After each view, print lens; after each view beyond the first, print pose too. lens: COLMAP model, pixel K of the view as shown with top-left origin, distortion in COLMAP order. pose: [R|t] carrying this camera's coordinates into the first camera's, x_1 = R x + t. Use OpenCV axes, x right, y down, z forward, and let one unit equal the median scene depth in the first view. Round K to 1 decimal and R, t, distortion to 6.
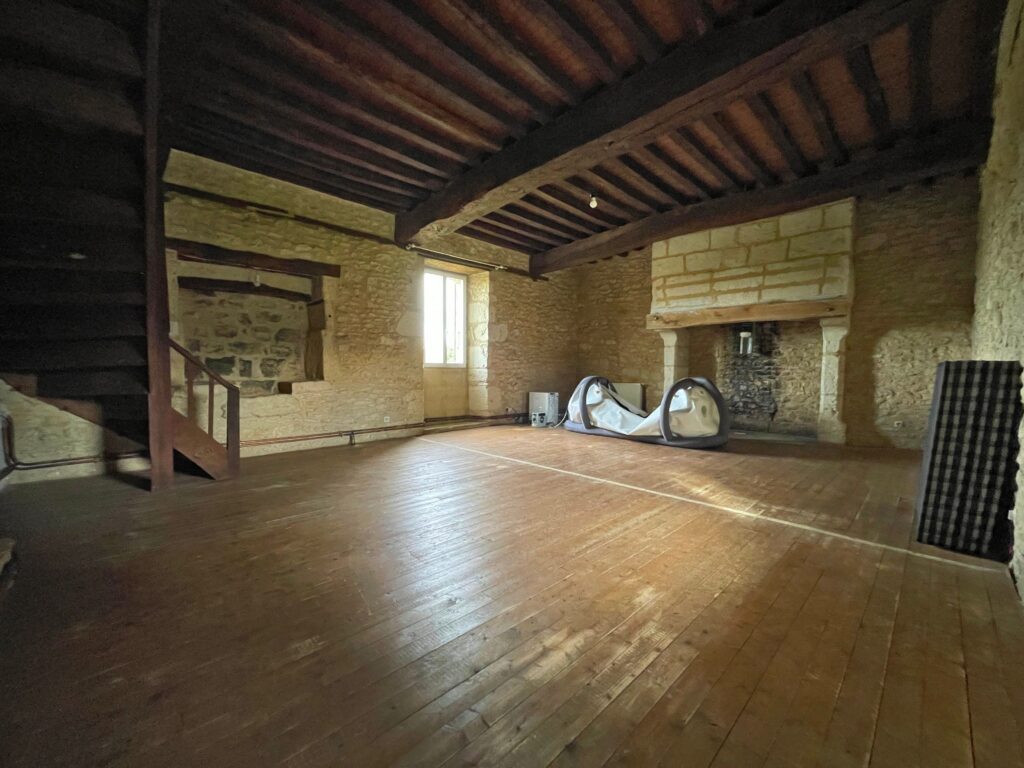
lens RADIAL K [[411.0, 0, 510.1], [0, 411.0, 379.7], [0, 0, 1]] dist [-0.003299, 0.000118]
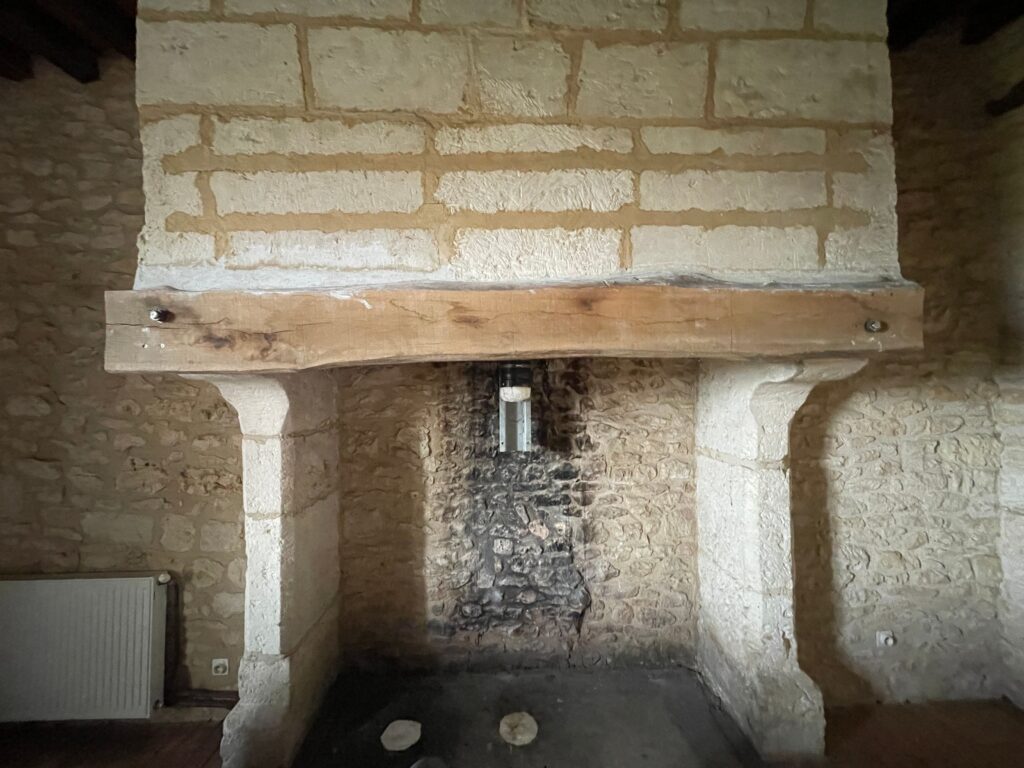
lens RADIAL K [[411.0, 0, 507.9], [0, 411.0, 381.1], [0, 0, 1]] dist [-0.003299, 0.000118]
pose [[0.701784, -0.010647, 0.712310, 0.347378], [0.042795, 0.998713, -0.027234, -0.111521], [-0.711103, 0.049596, 0.701336, 0.787719]]
